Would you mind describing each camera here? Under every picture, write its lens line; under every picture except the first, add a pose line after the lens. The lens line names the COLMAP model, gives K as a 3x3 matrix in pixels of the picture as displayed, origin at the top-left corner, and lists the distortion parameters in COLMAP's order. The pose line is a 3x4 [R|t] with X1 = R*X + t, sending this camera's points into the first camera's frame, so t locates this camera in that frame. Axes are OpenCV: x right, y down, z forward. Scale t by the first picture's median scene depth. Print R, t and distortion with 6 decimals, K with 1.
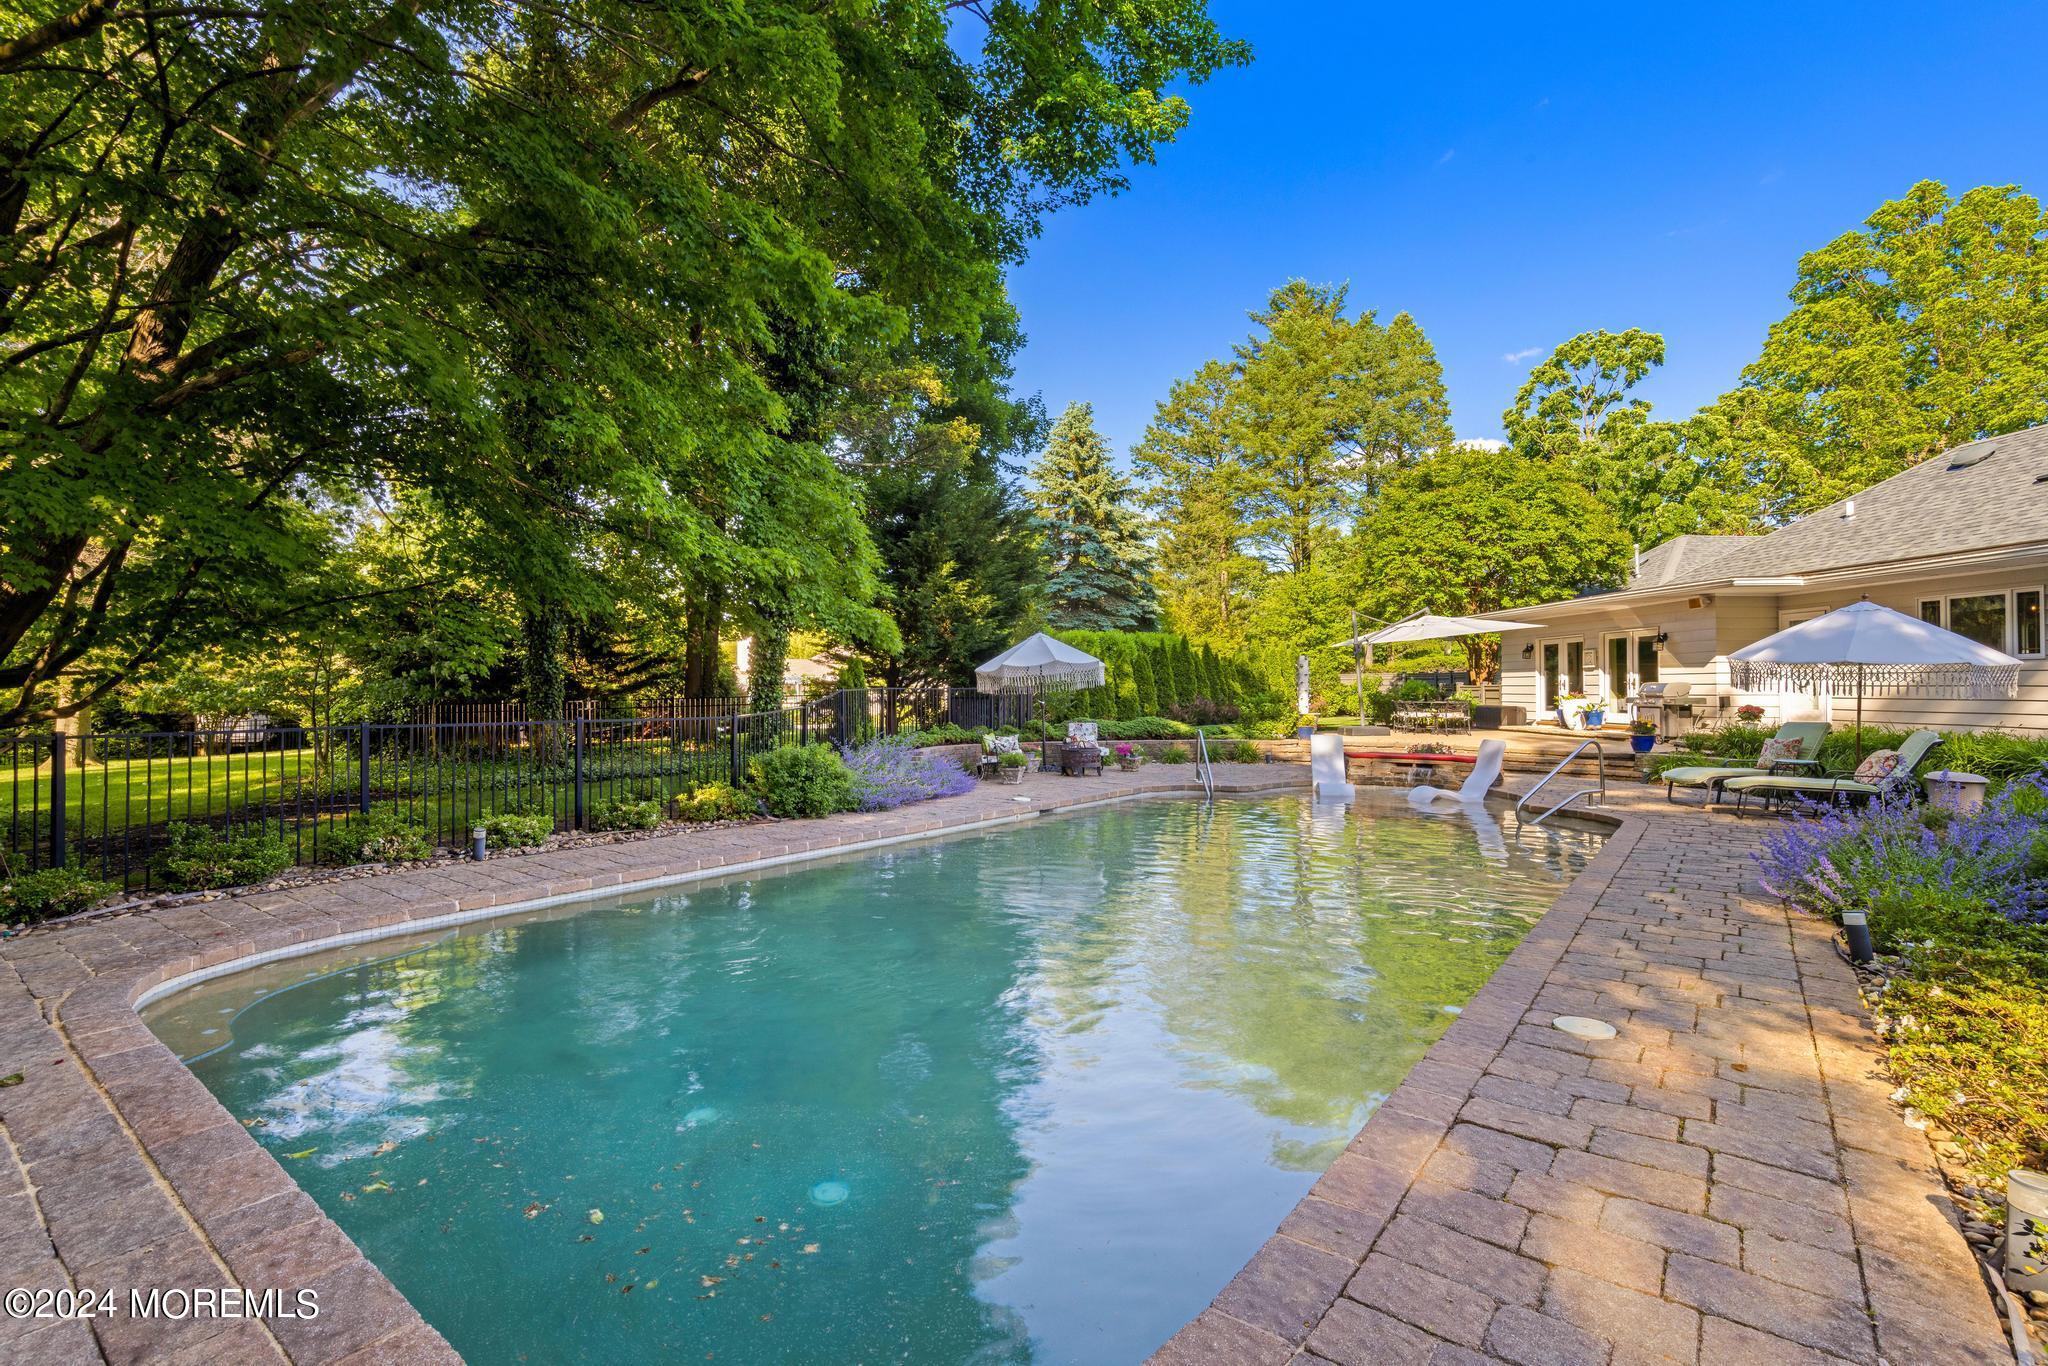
lens RADIAL K [[925.0, 0, 1023.6], [0, 925.0, 677.9], [0, 0, 1]] dist [-0.000633, 0.001562]
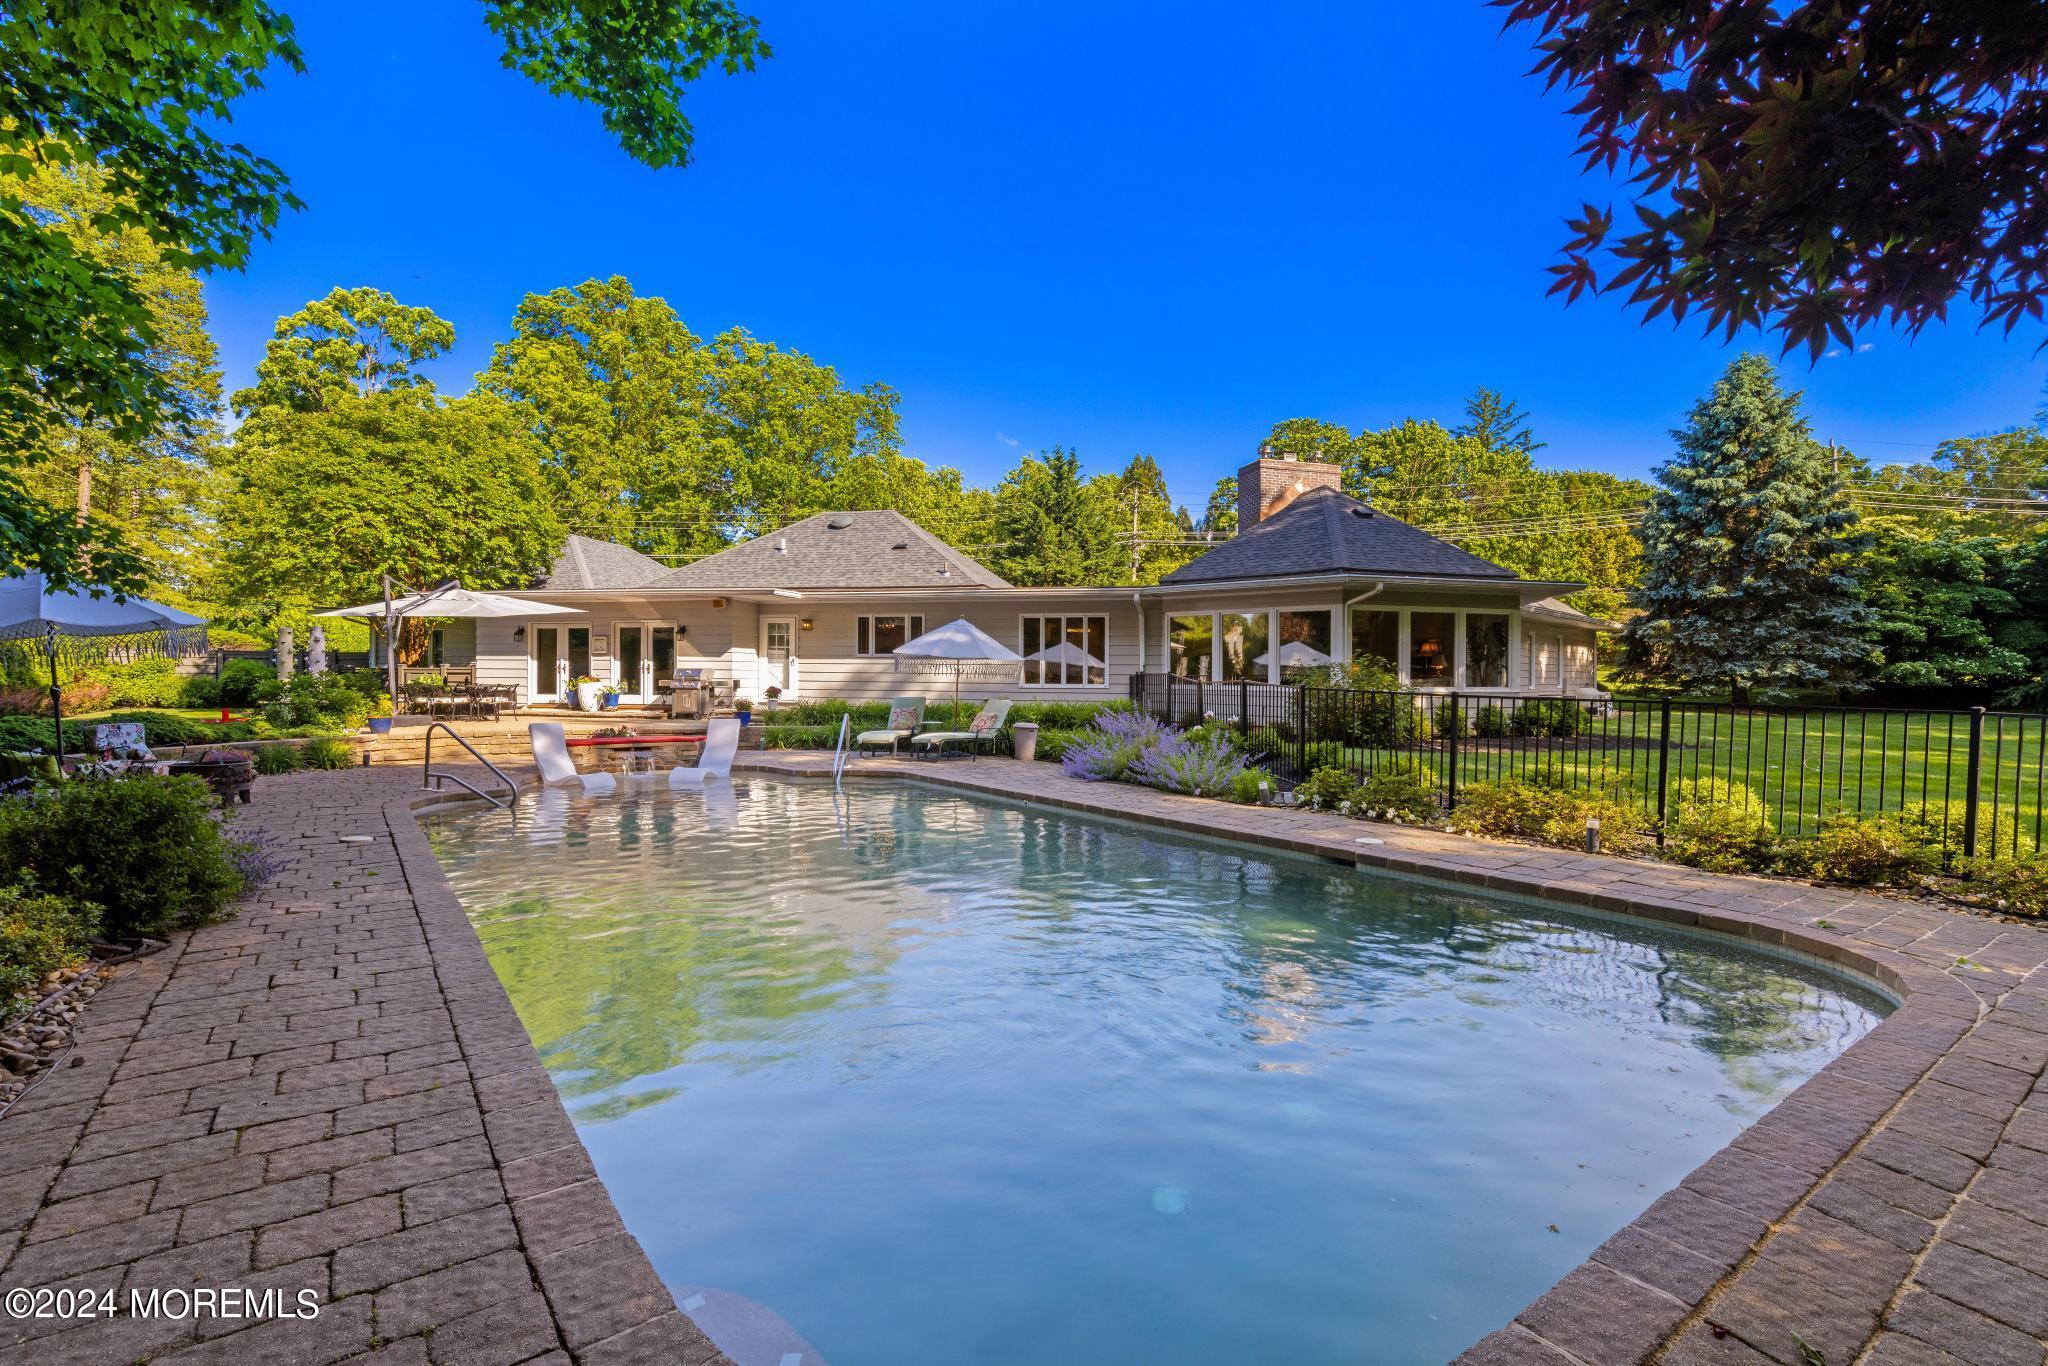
lens RADIAL K [[925.0, 0, 1033.2], [0, 925.0, 686.2], [0, 0, 1]] dist [-0.000633, 0.001562]
pose [[0.270864, -0.007194, 0.962591, -0.236010], [-0.019267, 0.999731, 0.012893, 0.002844], [-0.962425, -0.022039, 0.270652, 0.191125]]
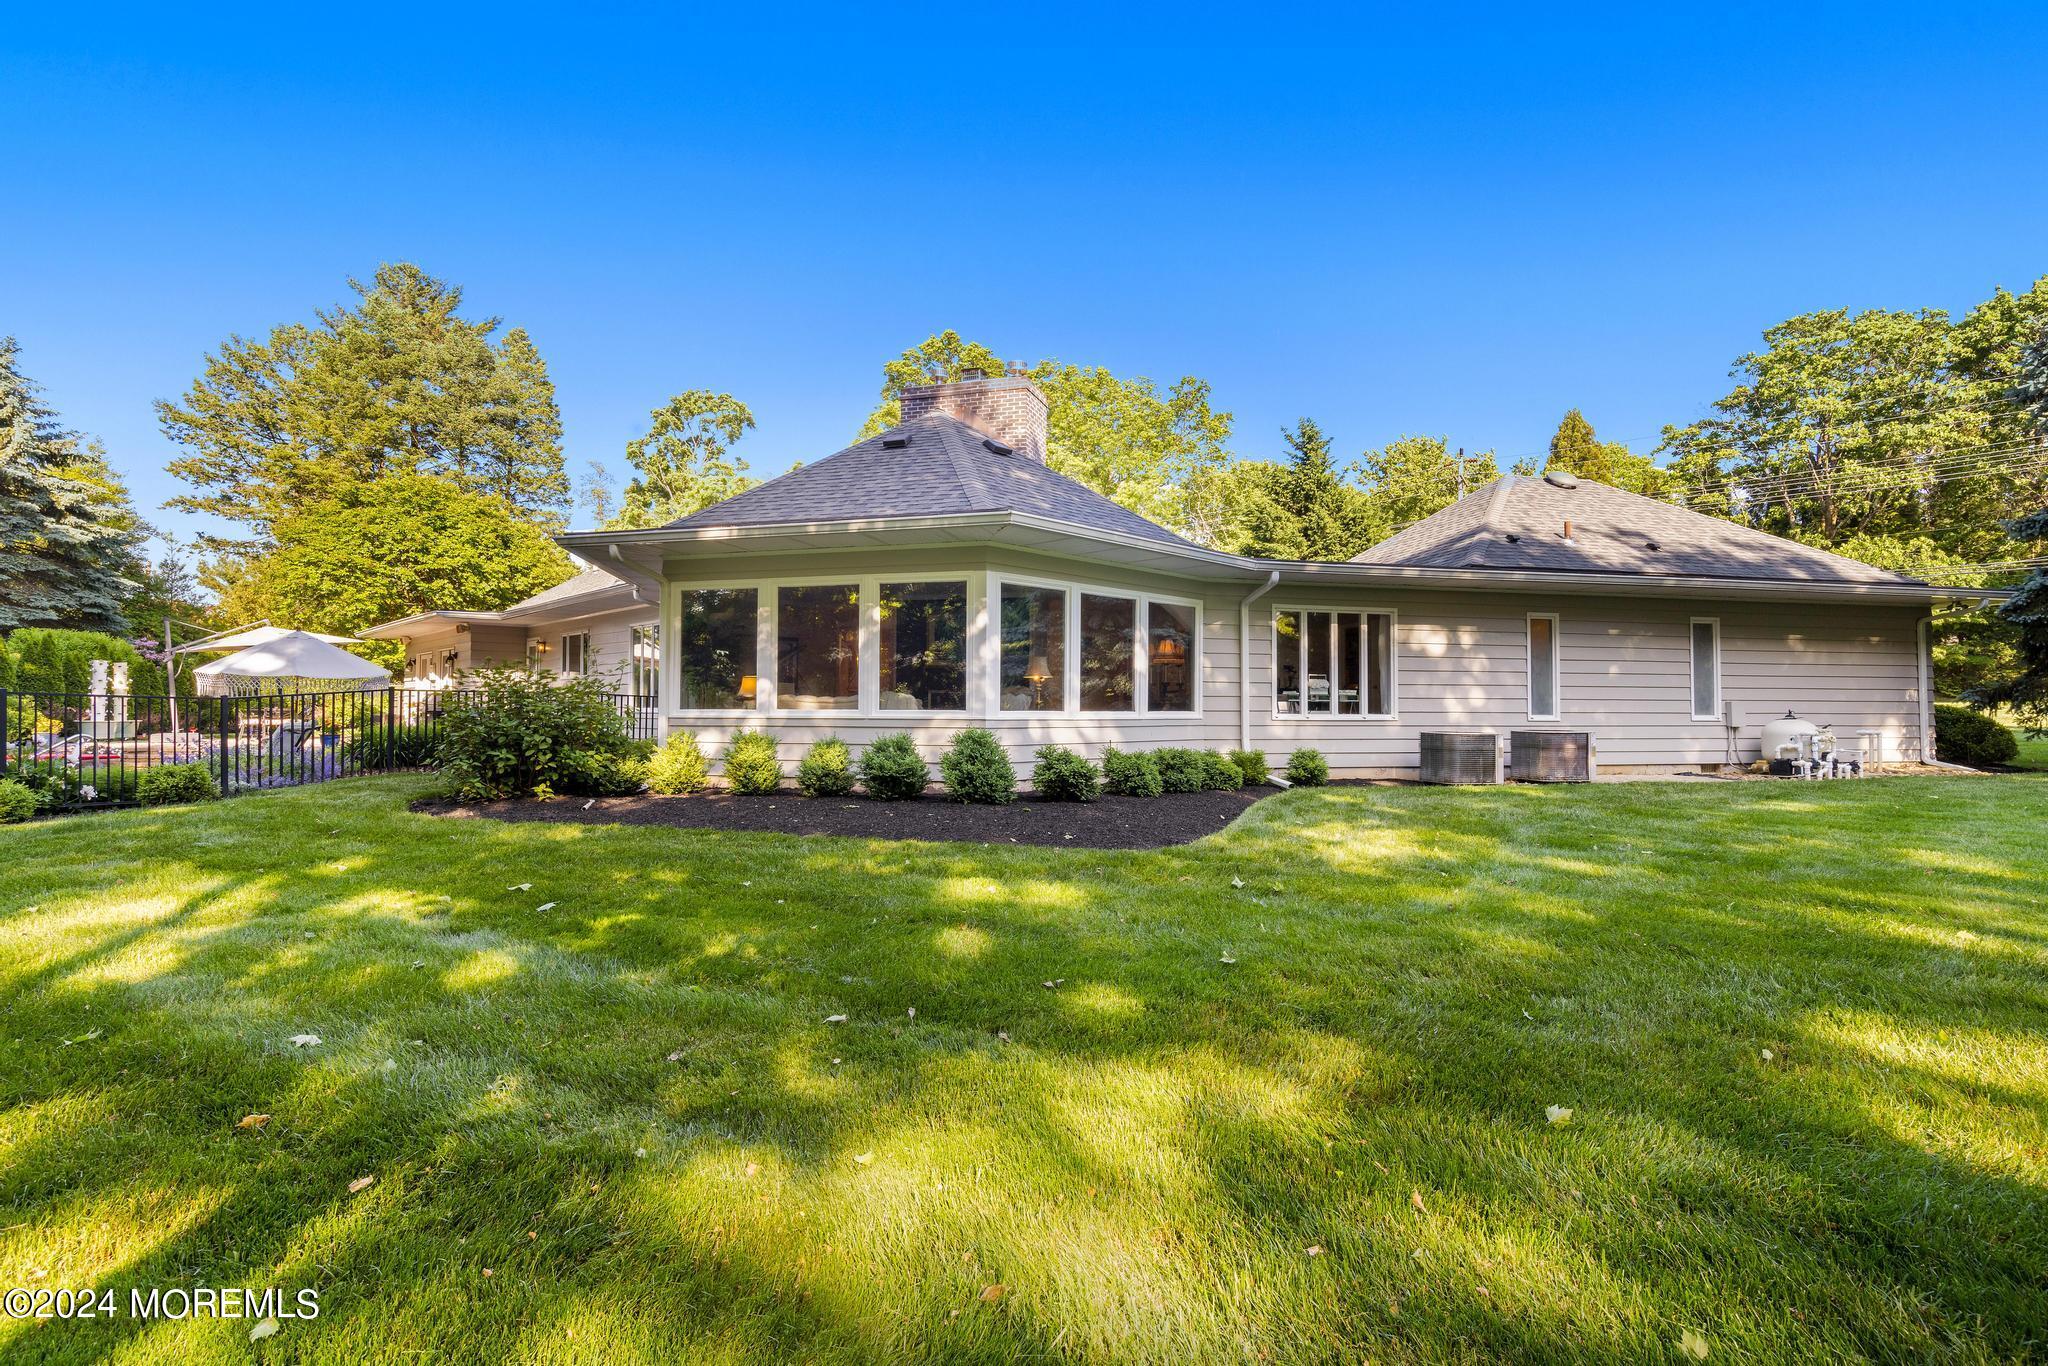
lens RADIAL K [[975.1, 0, 1021.3], [0, 975.1, 691.1], [0, 0, 1]] dist [0.010866, -0.002508]
pose [[0.765980, 0.018604, 0.642595, 0.325469], [-0.017143, 0.999817, -0.008511, 0.001520], [-0.642636, -0.004497, 0.766159, -0.355716]]
